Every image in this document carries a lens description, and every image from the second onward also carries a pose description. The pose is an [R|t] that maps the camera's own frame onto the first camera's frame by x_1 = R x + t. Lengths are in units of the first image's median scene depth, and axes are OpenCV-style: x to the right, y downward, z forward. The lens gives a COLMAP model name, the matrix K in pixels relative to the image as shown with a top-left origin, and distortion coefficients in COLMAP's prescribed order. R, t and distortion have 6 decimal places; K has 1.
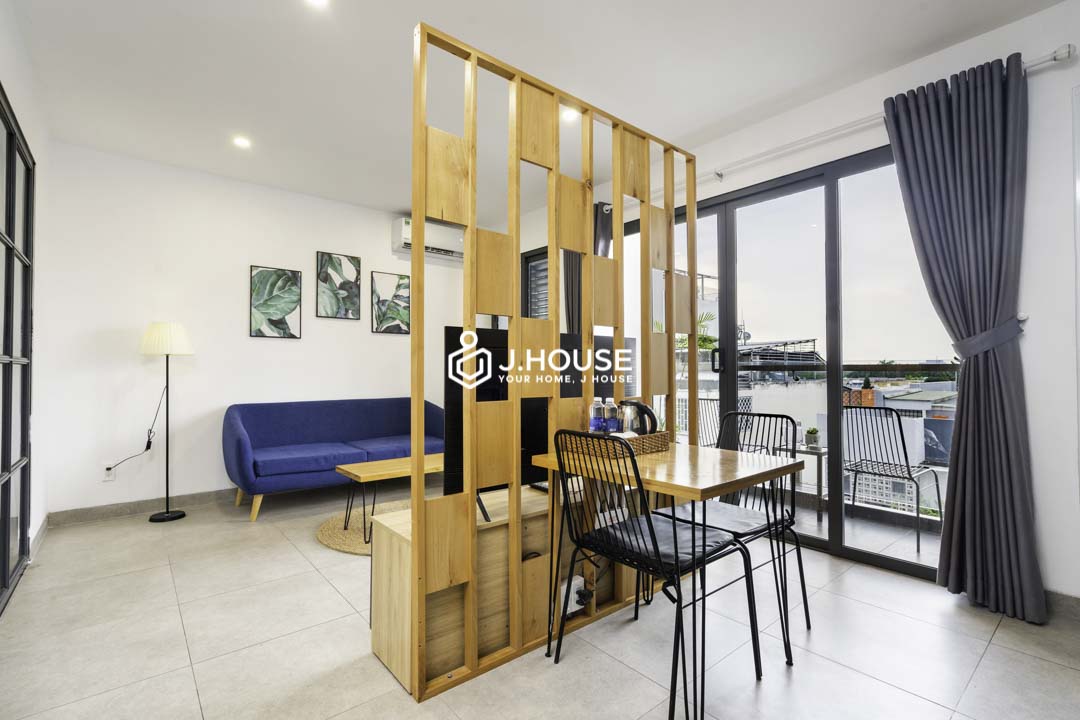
lens RADIAL K [[492.0, 0, 540.0], [0, 492.0, 360.0], [0, 0, 1]] dist [0.002159, 0.000193]
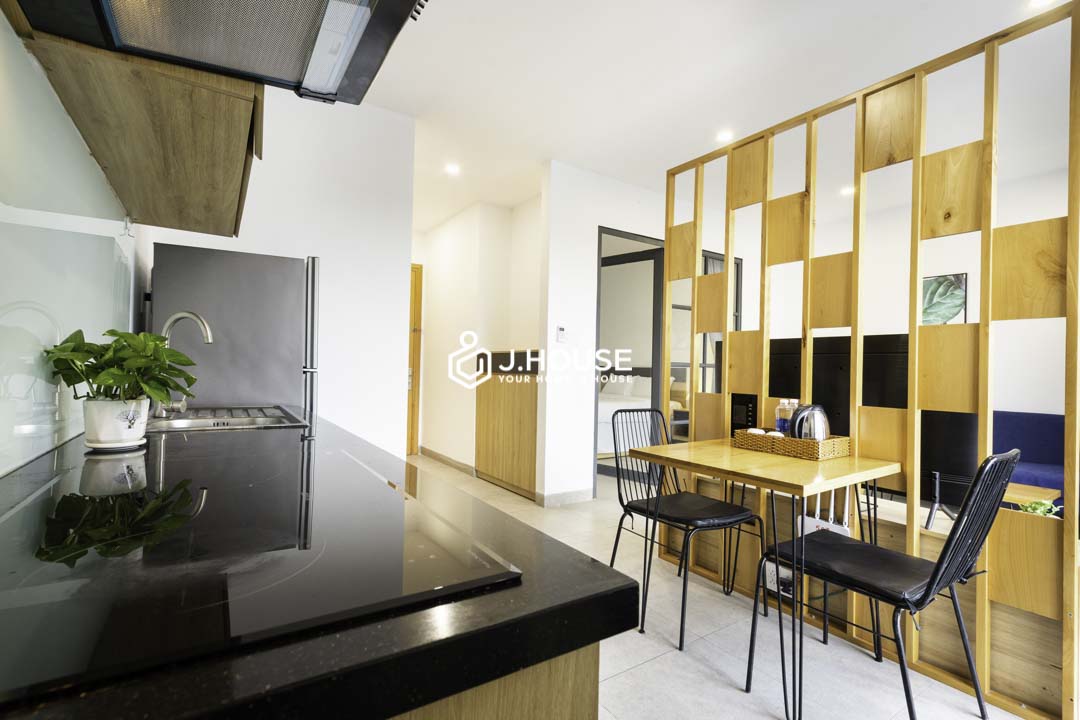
lens RADIAL K [[492.0, 0, 540.0], [0, 492.0, 360.0], [0, 0, 1]] dist [0.002159, 0.000193]
pose [[-0.112253, -0.005310, -0.993665, 0.588829], [-0.000789, 0.999986, -0.005254, -0.004625], [0.993679, 0.000195, -0.112255, 0.293557]]
